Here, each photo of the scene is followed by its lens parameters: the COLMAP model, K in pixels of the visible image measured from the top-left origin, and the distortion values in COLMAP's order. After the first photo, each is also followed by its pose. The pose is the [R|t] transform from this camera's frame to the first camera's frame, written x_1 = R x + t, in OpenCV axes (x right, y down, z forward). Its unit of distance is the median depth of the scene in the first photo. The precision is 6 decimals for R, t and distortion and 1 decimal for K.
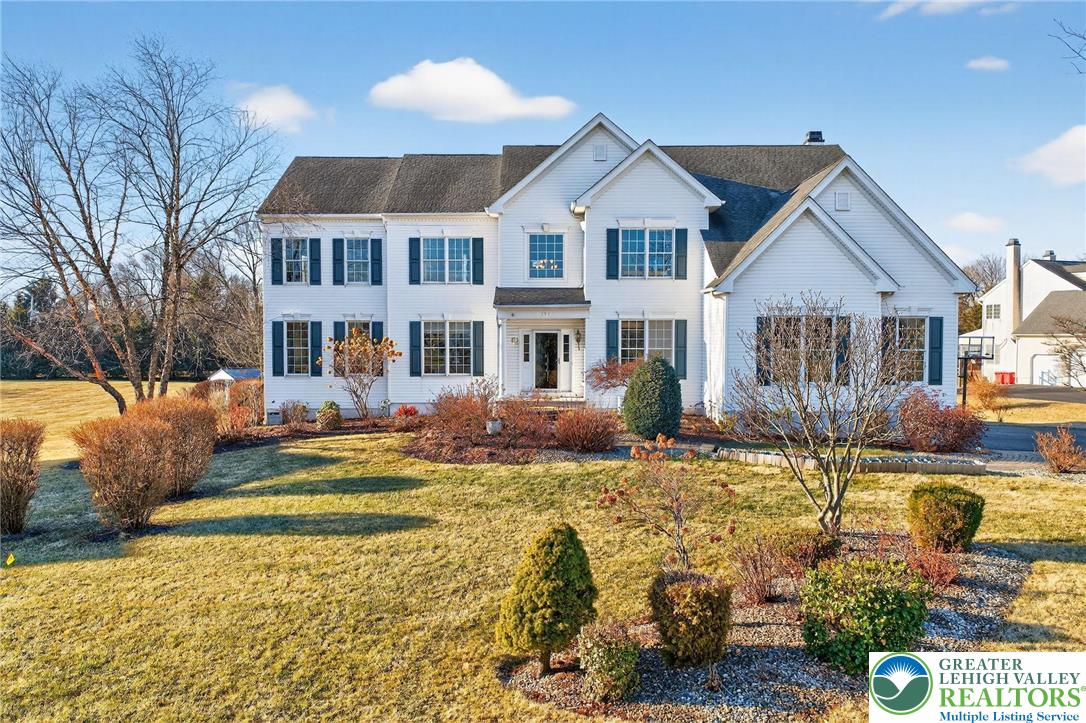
lens RADIAL K [[890.9, 0, 546.8], [0, 890.9, 364.7], [0, 0, 1]] dist [0.063825, -0.124789]
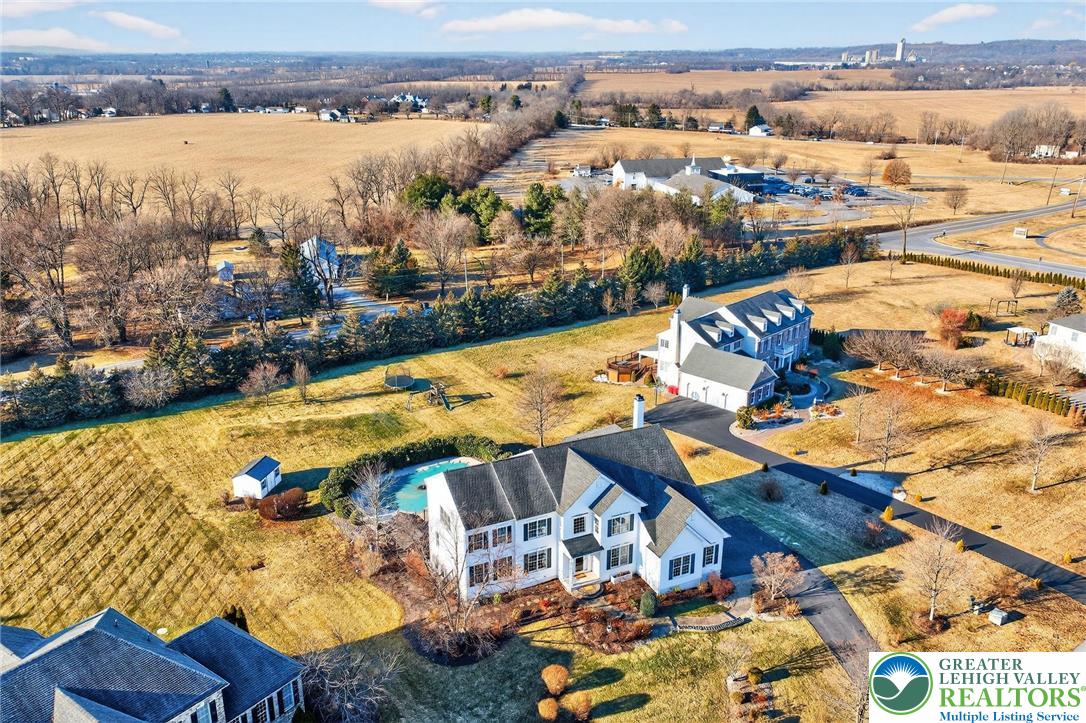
lens RADIAL K [[890.9, 0, 546.8], [0, 890.9, 364.7], [0, 0, 1]] dist [0.063825, -0.124789]
pose [[0.899364, -0.142695, 0.413259, -1.068449], [0.010144, 0.951794, 0.306571, -1.335137], [-0.437083, -0.271527, 0.857456, -1.013726]]
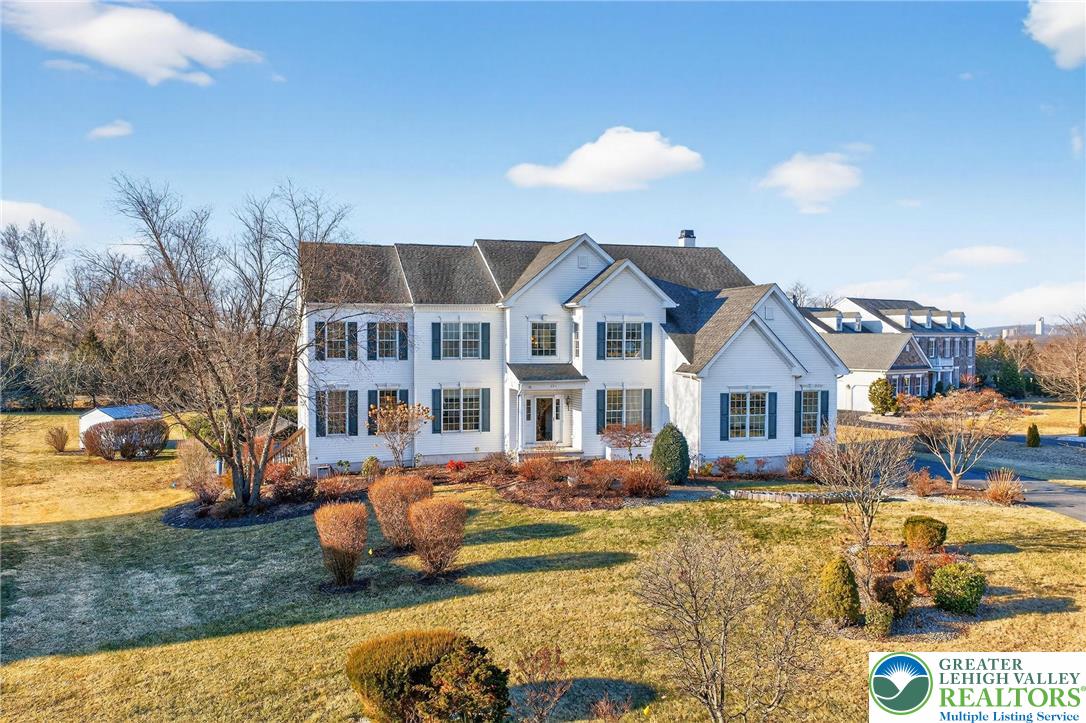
lens RADIAL K [[890.9, 0, 546.8], [0, 890.9, 364.7], [0, 0, 1]] dist [0.063825, -0.124789]
pose [[0.953199, -0.008141, 0.302233, -0.390702], [0.008225, 0.999966, 0.000994, -0.085991], [-0.302231, 0.001539, 0.953234, -0.243593]]
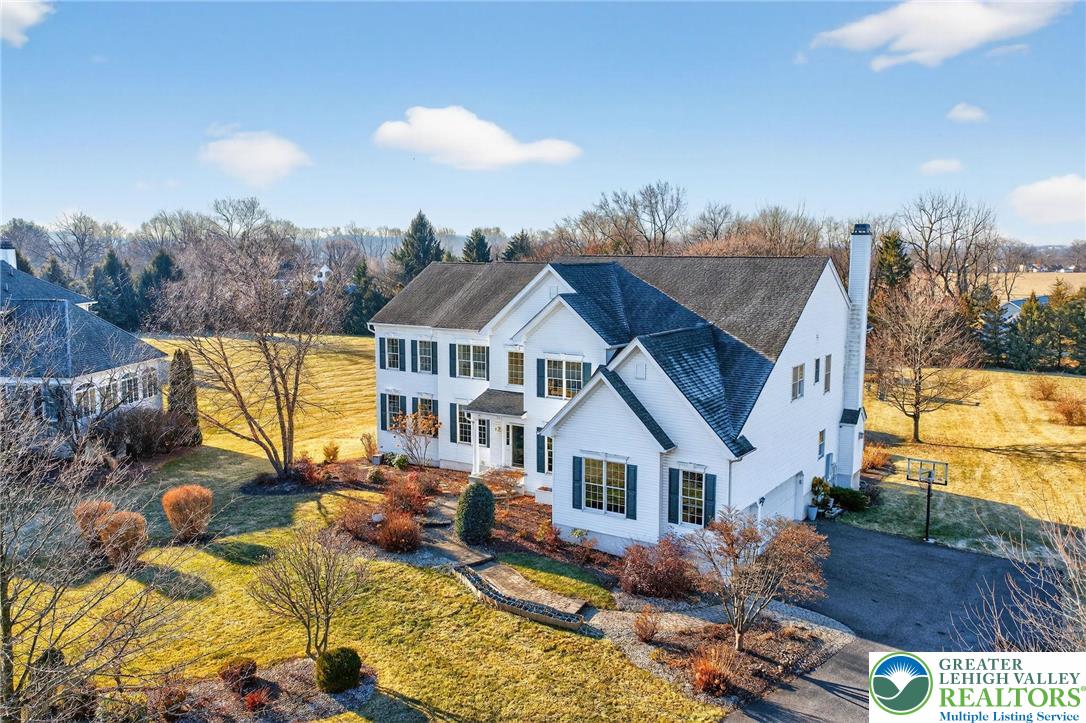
lens RADIAL K [[890.9, 0, 546.8], [0, 890.9, 364.7], [0, 0, 1]] dist [0.063825, -0.124789]
pose [[0.839236, 0.075766, -0.538463, 0.740637], [-0.022700, 0.994264, 0.104521, -0.265745], [0.543294, -0.075494, 0.836142, -0.076528]]
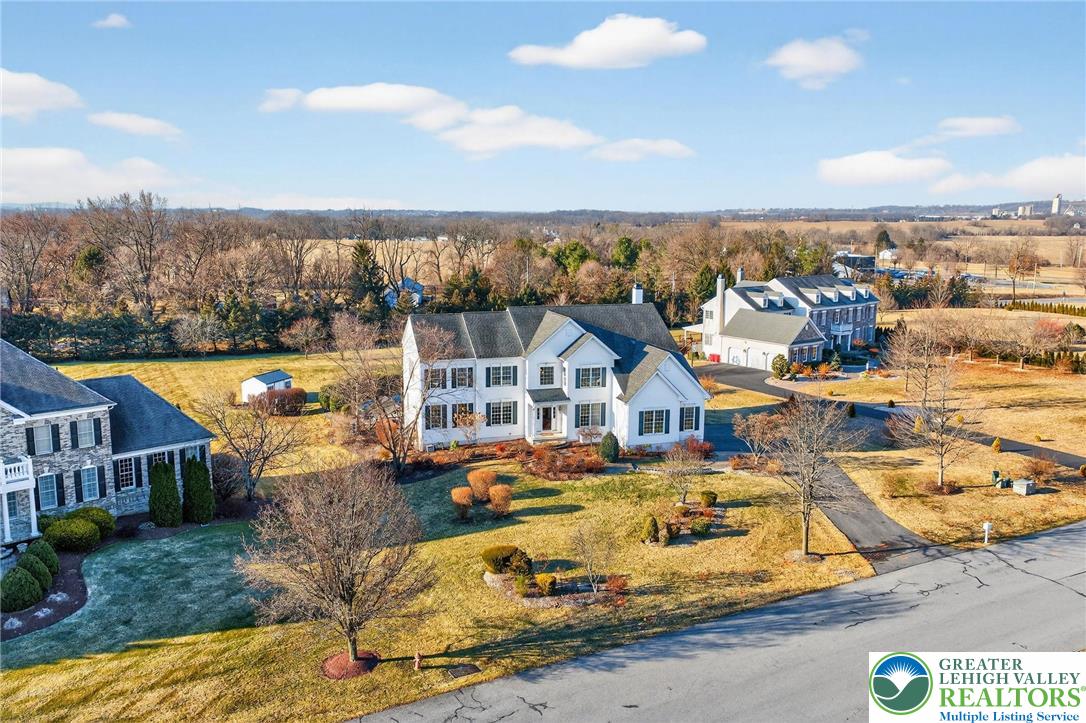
lens RADIAL K [[890.9, 0, 546.8], [0, 890.9, 364.7], [0, 0, 1]] dist [0.063825, -0.124789]
pose [[0.956773, -0.043780, 0.287520, -0.683079], [0.002556, 0.989833, 0.142213, -0.488561], [-0.290823, -0.135331, 0.947158, -1.247480]]
